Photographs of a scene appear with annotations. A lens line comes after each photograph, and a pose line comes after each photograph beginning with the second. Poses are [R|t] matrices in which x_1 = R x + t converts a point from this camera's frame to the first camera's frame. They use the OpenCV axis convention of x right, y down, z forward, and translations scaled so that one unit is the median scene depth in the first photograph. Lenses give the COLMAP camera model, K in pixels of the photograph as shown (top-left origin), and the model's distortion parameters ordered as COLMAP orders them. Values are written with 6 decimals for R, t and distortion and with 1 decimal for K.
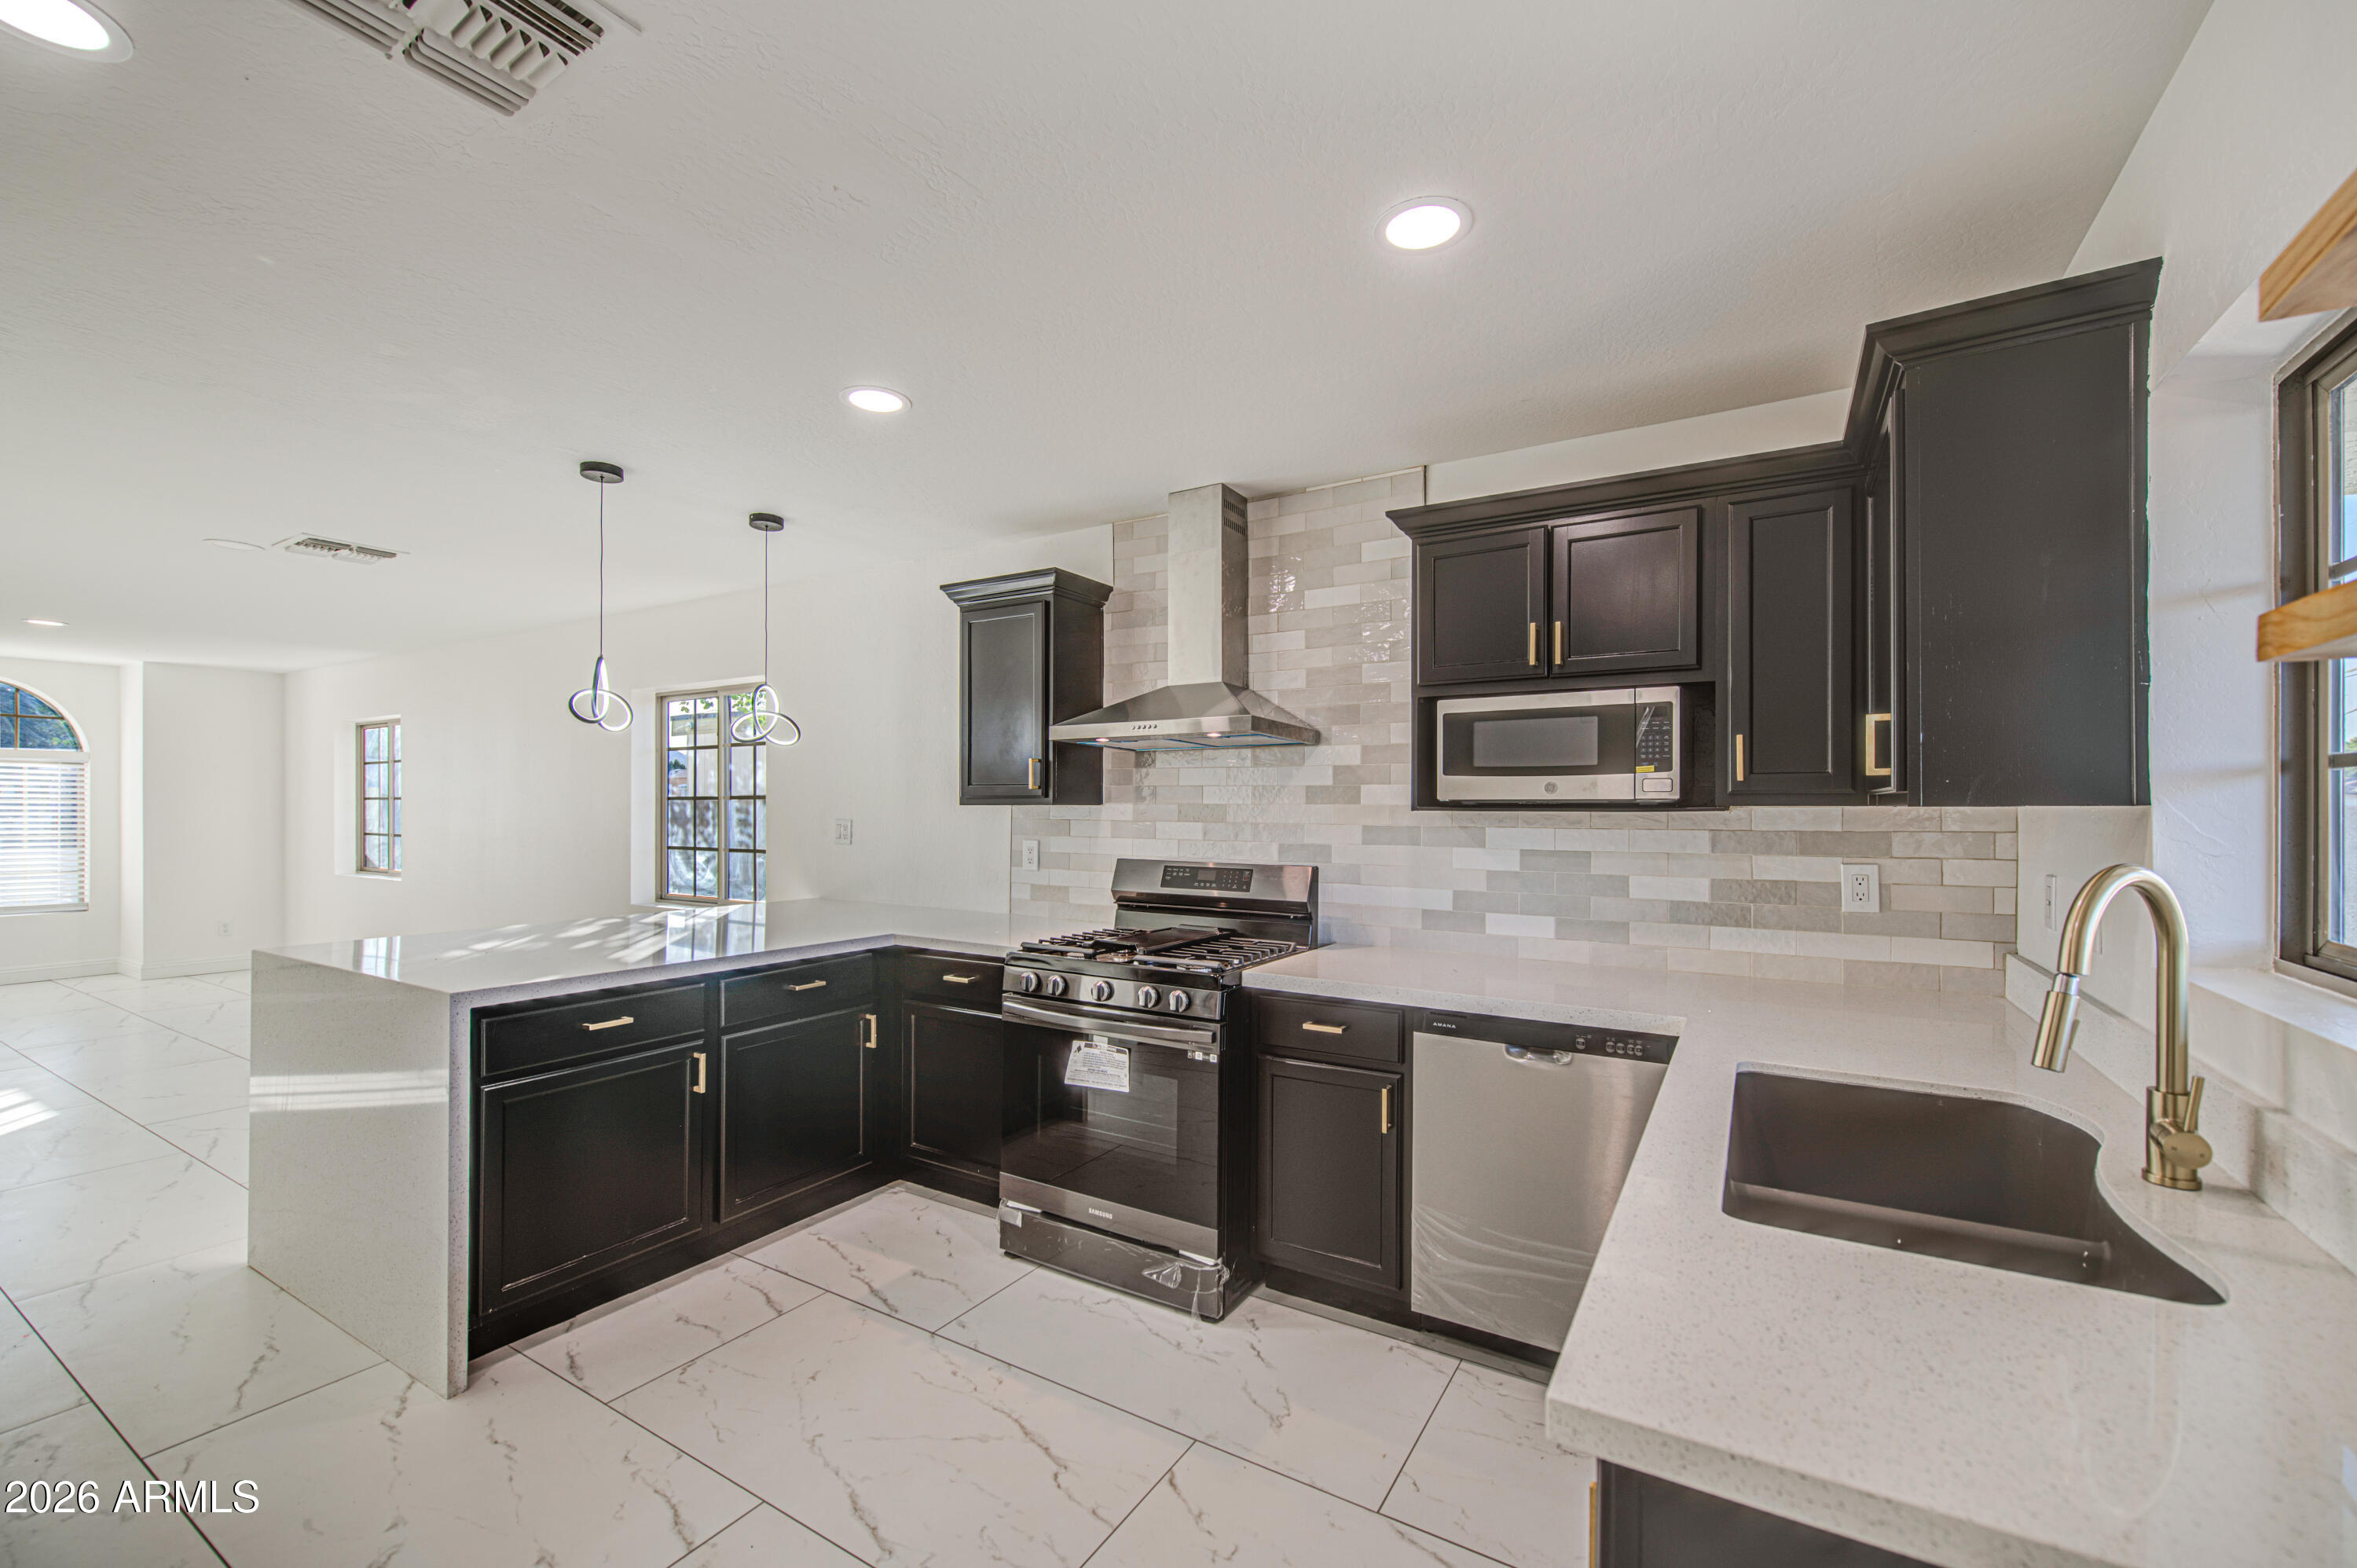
lens RADIAL K [[956.6, 0, 1192.1], [0, 956.6, 799.8], [0, 0, 1]] dist [0.001958, -0.002755]
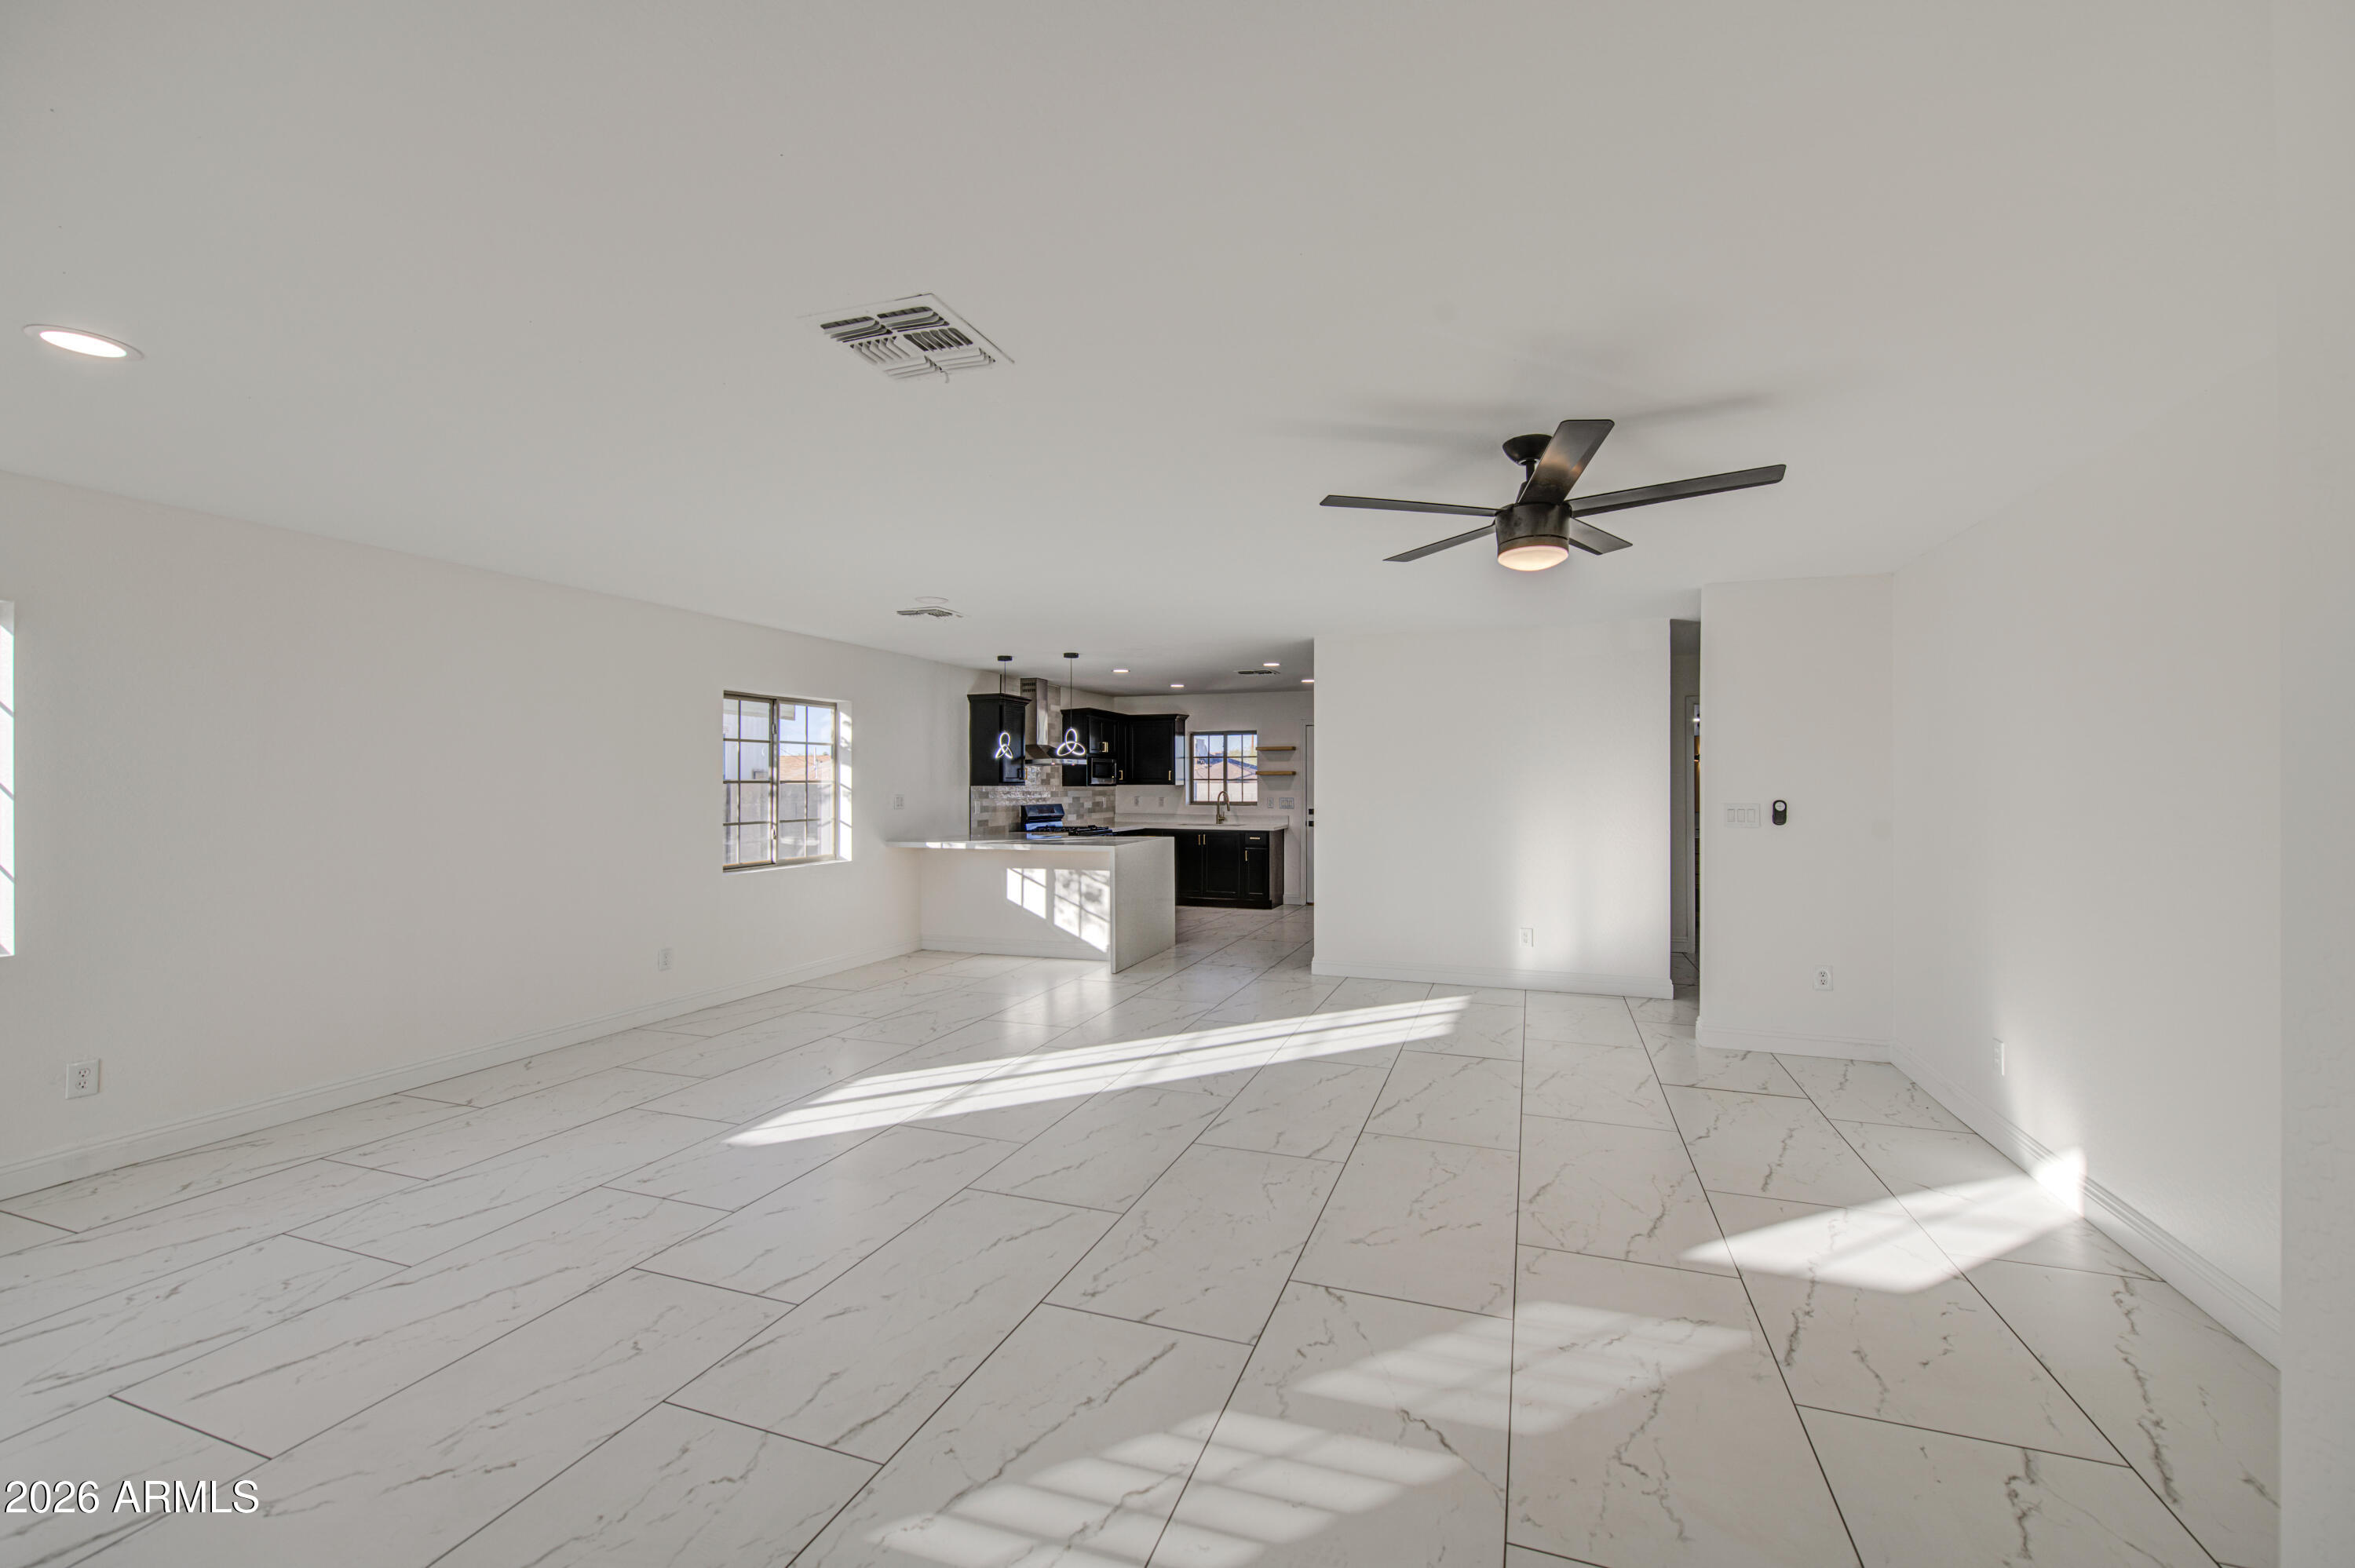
lens RADIAL K [[937.5, 0, 1208.6], [0, 937.5, 767.9], [0, 0, 1]] dist [0.001083, -0.000077]
pose [[-0.211006, 0.015192, 0.977367, -3.074136], [-0.004231, 0.999856, -0.016455, -0.004030], [-0.977476, -0.007608, -0.210911, 1.153780]]
